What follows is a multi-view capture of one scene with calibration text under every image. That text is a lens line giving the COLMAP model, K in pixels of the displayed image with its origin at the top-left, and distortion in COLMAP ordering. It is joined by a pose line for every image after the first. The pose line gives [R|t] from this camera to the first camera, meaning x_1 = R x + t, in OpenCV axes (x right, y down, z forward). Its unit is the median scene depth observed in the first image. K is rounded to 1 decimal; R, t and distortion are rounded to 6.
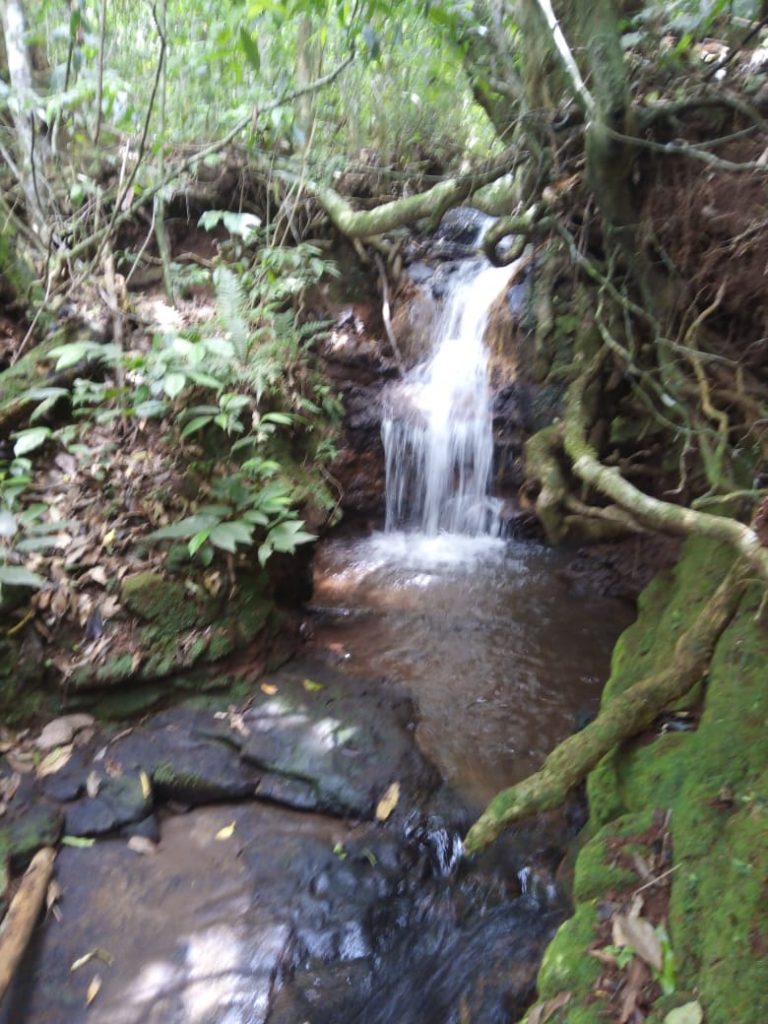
lens RADIAL K [[754.8, 0, 384.0], [0, 754.8, 512.0], [0, 0, 1]] dist [0.037593, -0.000355]
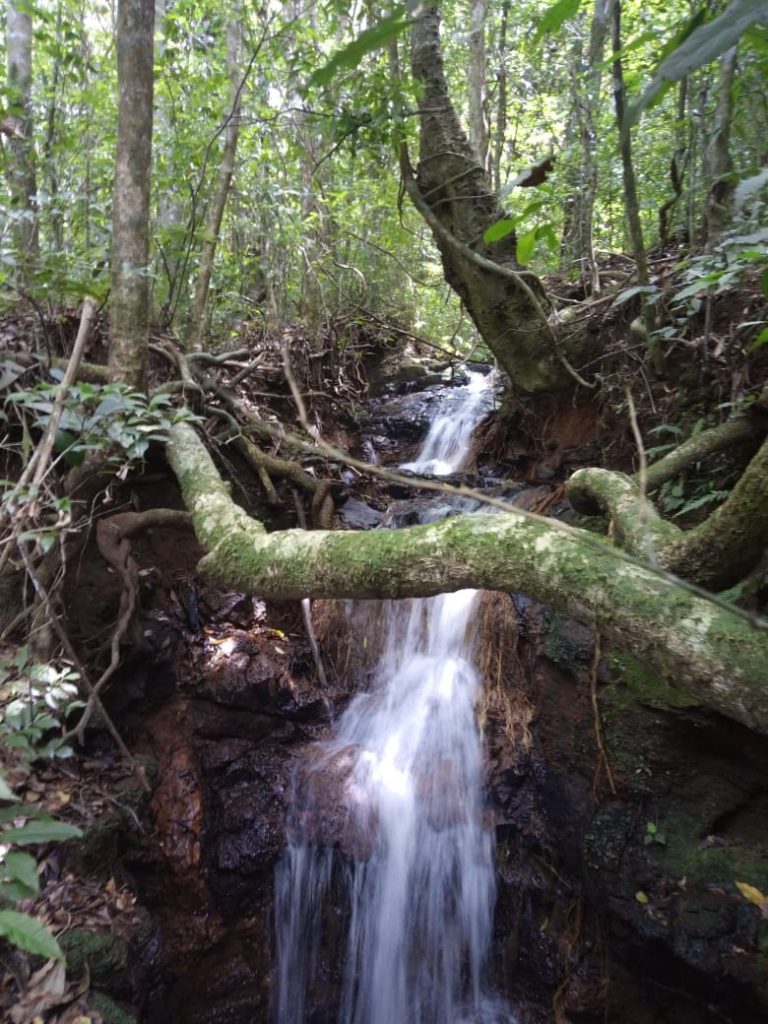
lens RADIAL K [[754.8, 0, 384.0], [0, 754.8, 512.0], [0, 0, 1]] dist [0.037593, -0.000355]
pose [[0.994366, 0.042626, 0.097048, 0.004347], [-0.023369, 0.981209, -0.191530, -0.224554], [-0.103389, 0.188183, 0.976677, 0.416465]]
